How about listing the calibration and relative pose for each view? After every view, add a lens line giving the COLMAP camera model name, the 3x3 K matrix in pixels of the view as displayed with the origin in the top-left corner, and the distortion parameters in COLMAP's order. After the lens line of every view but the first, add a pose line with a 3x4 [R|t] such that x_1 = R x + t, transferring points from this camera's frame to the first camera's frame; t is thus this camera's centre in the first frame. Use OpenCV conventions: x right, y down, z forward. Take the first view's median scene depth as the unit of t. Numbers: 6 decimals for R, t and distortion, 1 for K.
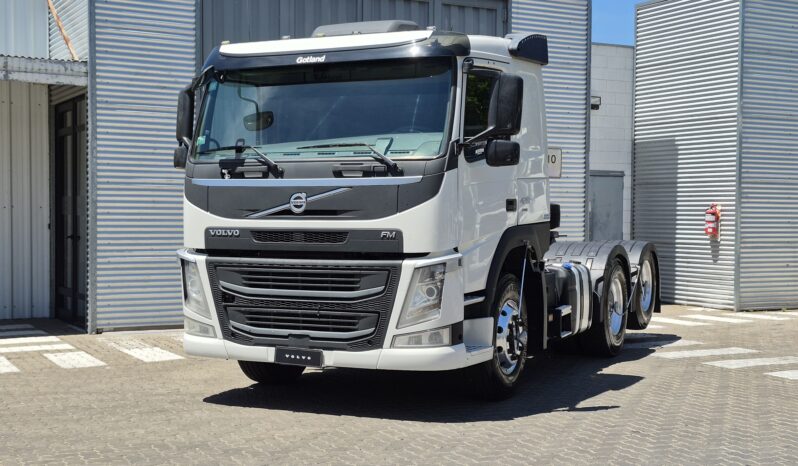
lens RADIAL K [[1086.9, 0, 397.7], [0, 1086.9, 238.1], [0, 0, 1]] dist [0.177996, 0.000000]
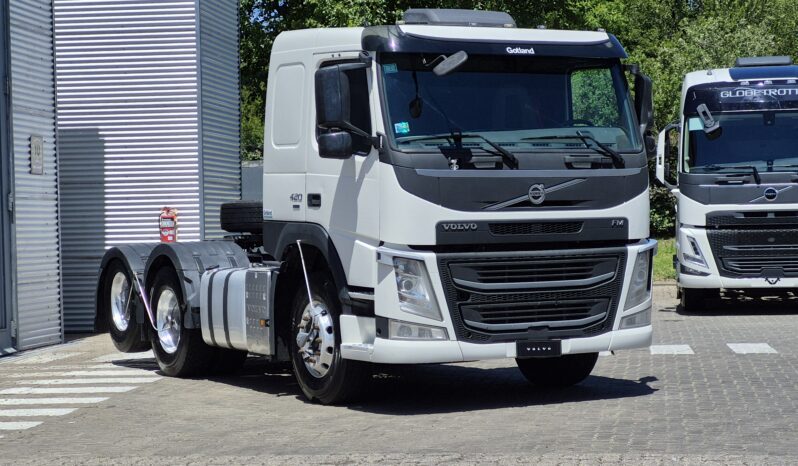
lens RADIAL K [[1700.2, 0, 403.9], [0, 1700.2, 229.5], [0, 0, 1]] dist [0.022543, 0.000000]
pose [[0.591975, -0.019284, 0.805726, -1.411154], [0.041698, 0.999108, -0.006723, 0.005573], [-0.804877, 0.037577, 0.592251, 0.175316]]
